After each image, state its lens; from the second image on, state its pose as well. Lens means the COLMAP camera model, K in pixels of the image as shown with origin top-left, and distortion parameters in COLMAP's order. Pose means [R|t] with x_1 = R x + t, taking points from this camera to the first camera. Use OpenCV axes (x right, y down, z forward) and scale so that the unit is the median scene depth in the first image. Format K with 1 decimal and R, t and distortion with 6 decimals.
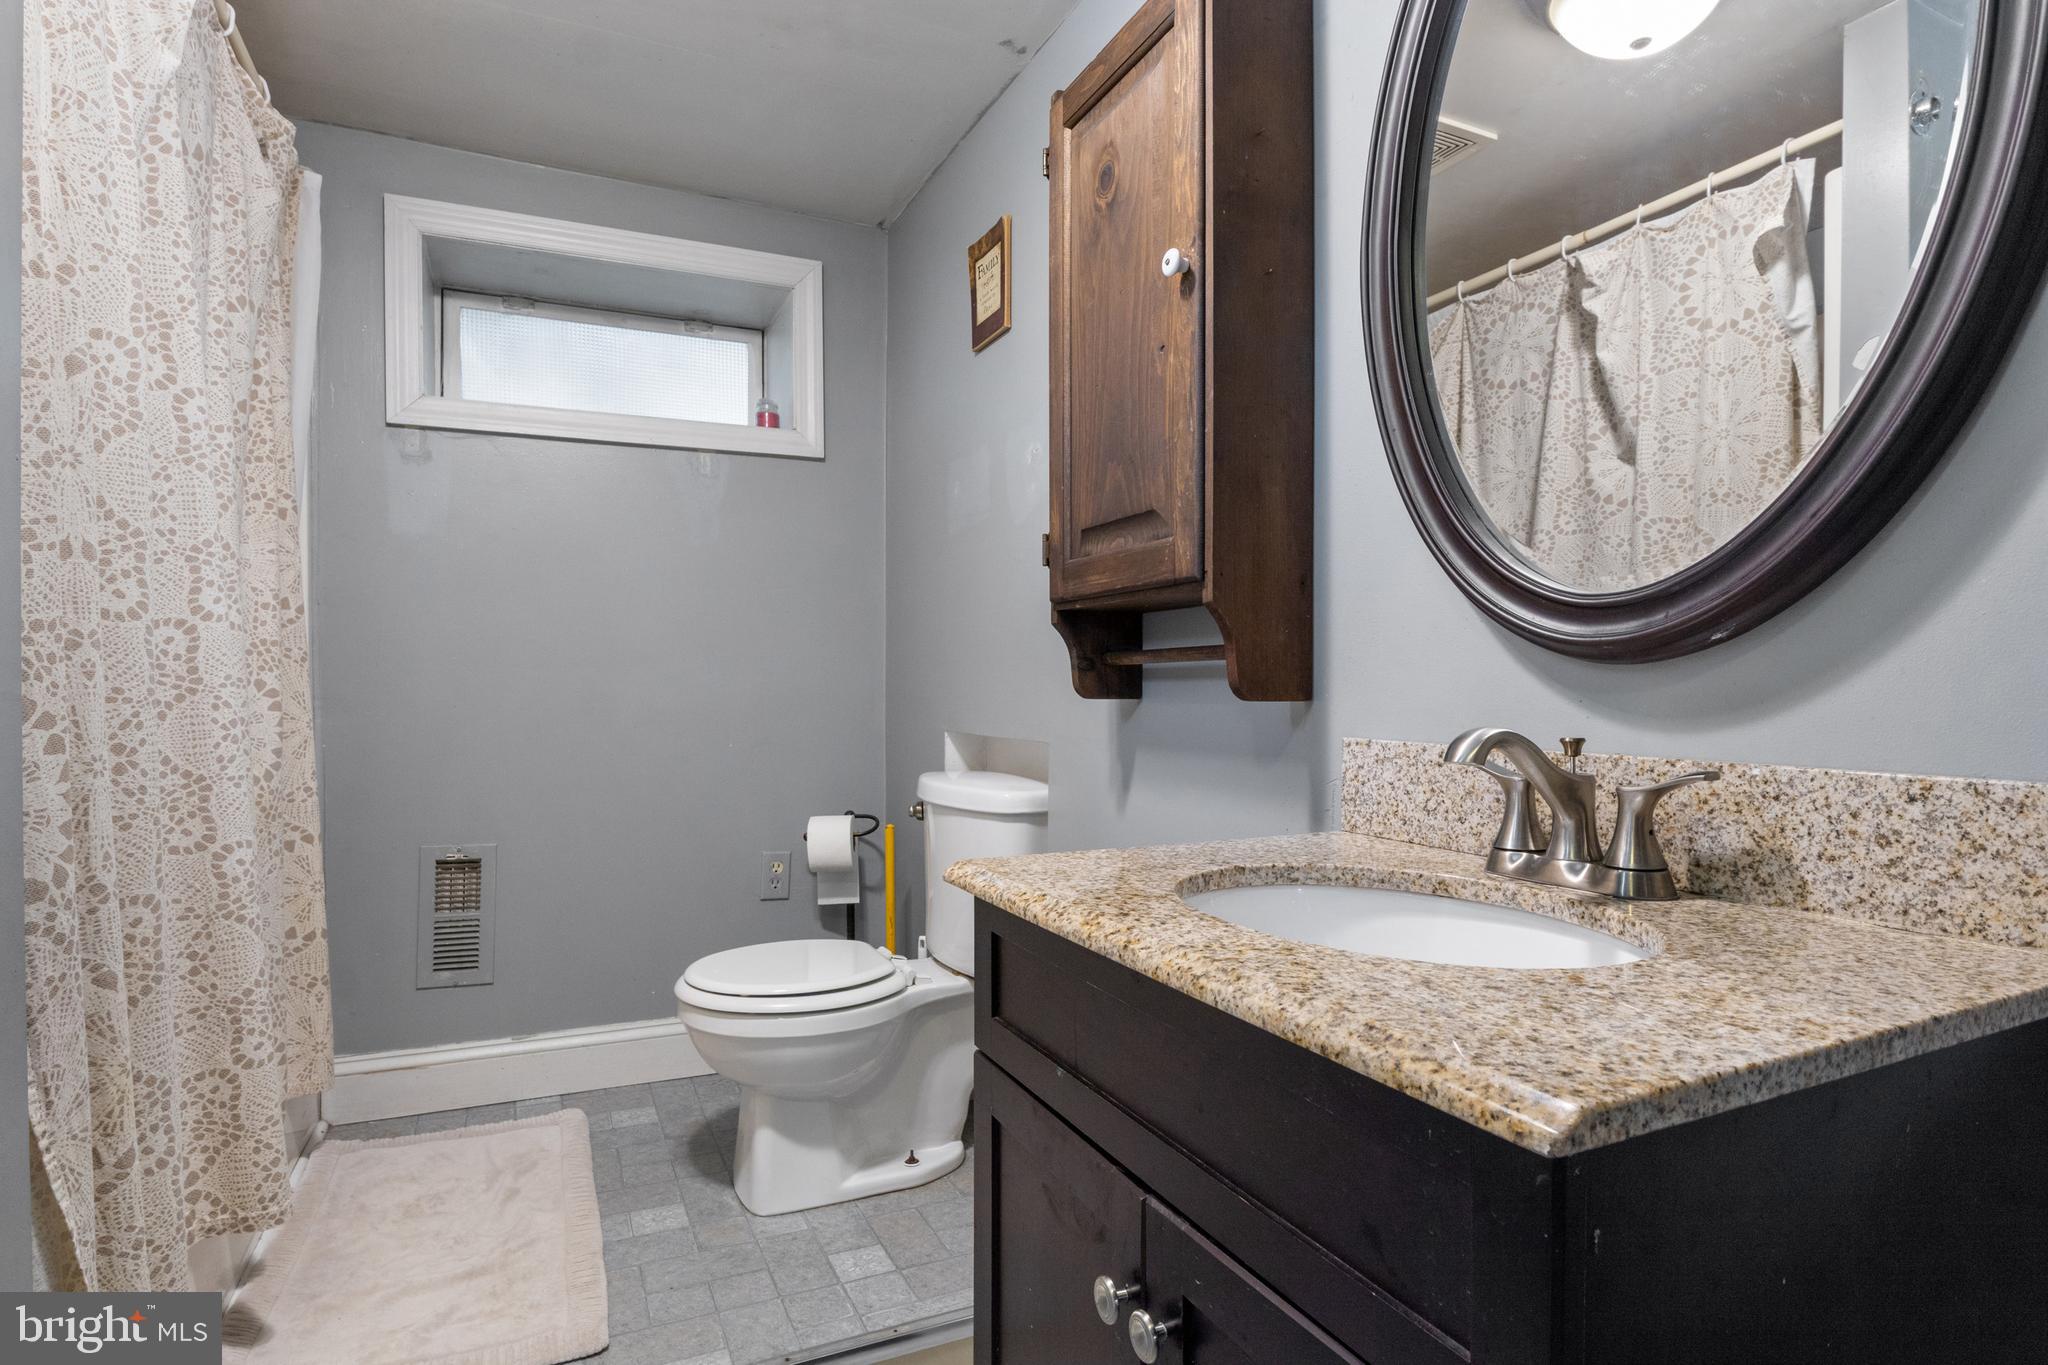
lens RADIAL K [[1084.3, 0, 1029.1], [0, 1084.3, 699.8], [0, 0, 1]] dist [-0.019441, 0.001998]
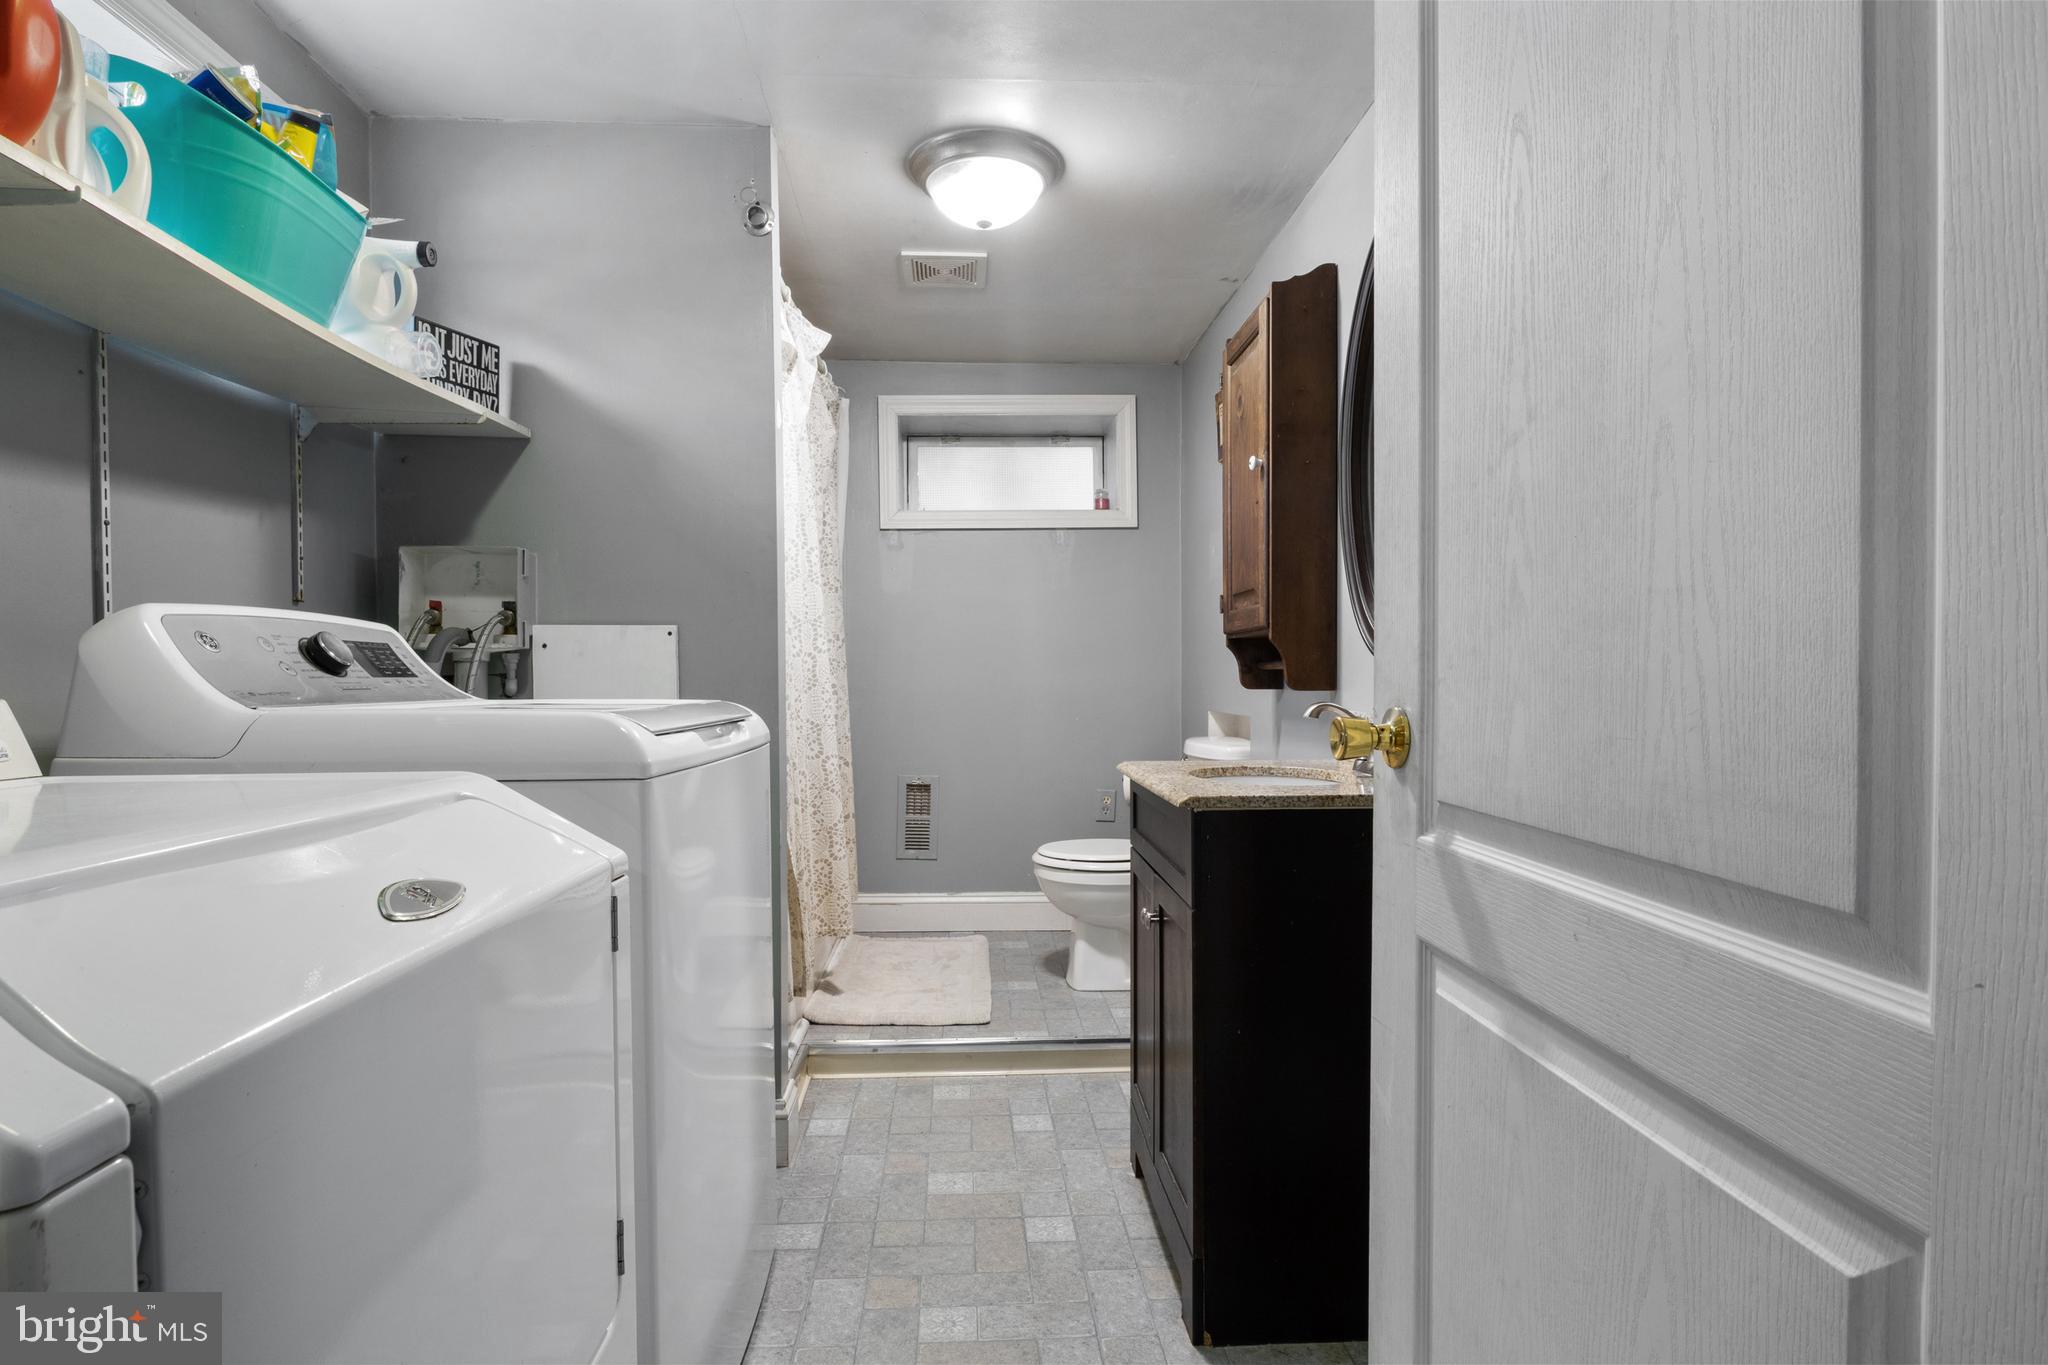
lens RADIAL K [[1084.3, 0, 1022.3], [0, 1084.3, 684.3], [0, 0, 1]] dist [-0.019441, 0.001998]
pose [[0.927300, -0.003299, -0.374304, 0.298934], [0.002249, 0.999992, -0.003241, -0.003203], [0.374312, 0.002163, 0.927300, -0.597880]]
